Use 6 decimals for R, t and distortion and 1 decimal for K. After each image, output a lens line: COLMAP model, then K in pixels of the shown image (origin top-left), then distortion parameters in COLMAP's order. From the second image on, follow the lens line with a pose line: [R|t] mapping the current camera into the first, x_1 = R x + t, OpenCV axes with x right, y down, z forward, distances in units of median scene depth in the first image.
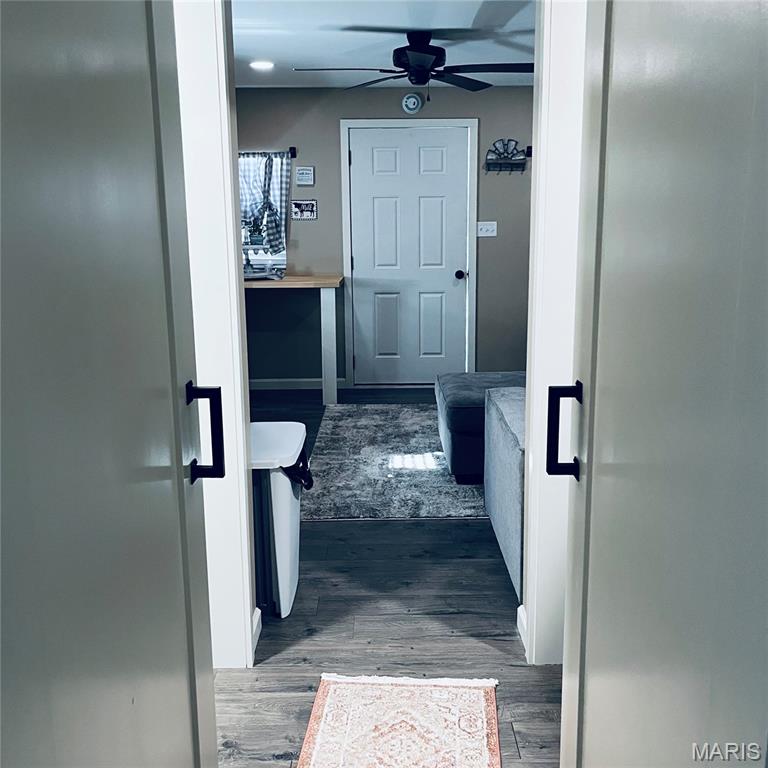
lens RADIAL K [[822.1, 0, 387.7], [0, 822.1, 381.5], [0, 0, 1]] dist [0.051807, -0.014436]
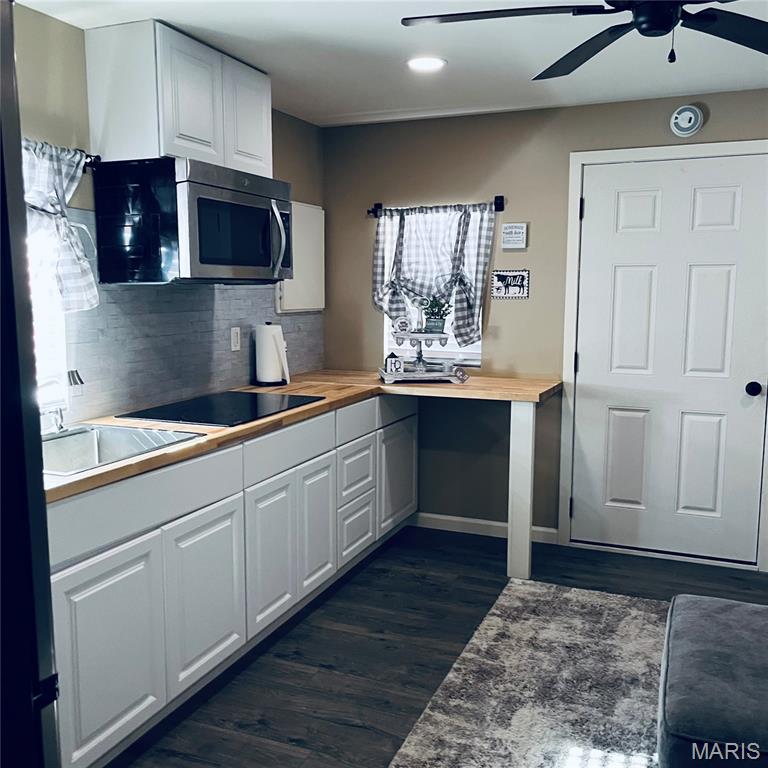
lens RADIAL K [[775.6, 0, 380.2], [0, 775.6, 394.9], [0, 0, 1]] dist [0.052172, -0.043444]
pose [[0.921501, 0.062349, -0.383339, 0.056104], [-0.086599, 0.995166, -0.046314, -0.076003], [0.378599, 0.075875, 0.922446, 0.362847]]
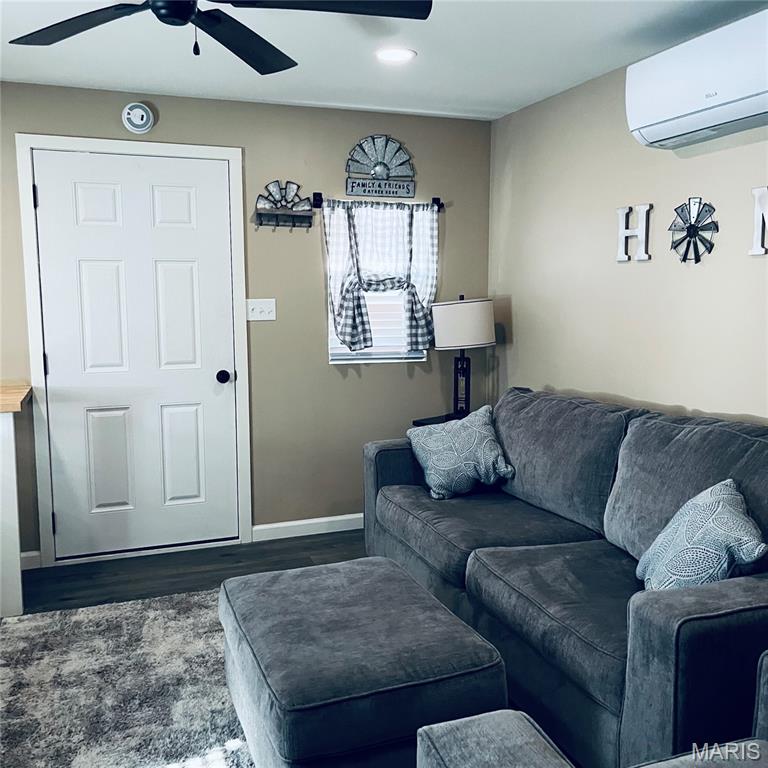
lens RADIAL K [[775.8, 0, 382.3], [0, 775.8, 378.4], [0, 0, 1]] dist [0.040748, -0.030062]
pose [[0.937805, -0.035710, 0.345320, -0.009243], [0.065663, 0.994987, -0.075430, -0.074824], [-0.340896, 0.093414, 0.935449, 0.379330]]
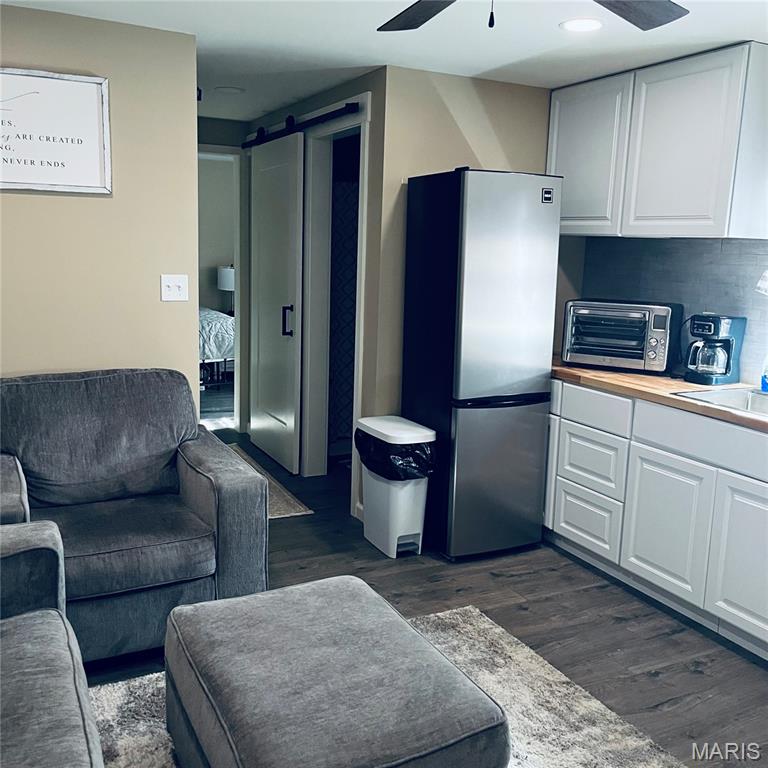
lens RADIAL K [[775.6, 0, 380.2], [0, 775.6, 394.9], [0, 0, 1]] dist [0.052172, -0.043444]
pose [[-0.897034, 0.062139, -0.437571, 0.204629], [-0.112696, 0.925179, 0.362414, -0.209517], [0.427351, 0.374411, -0.822914, 0.961705]]
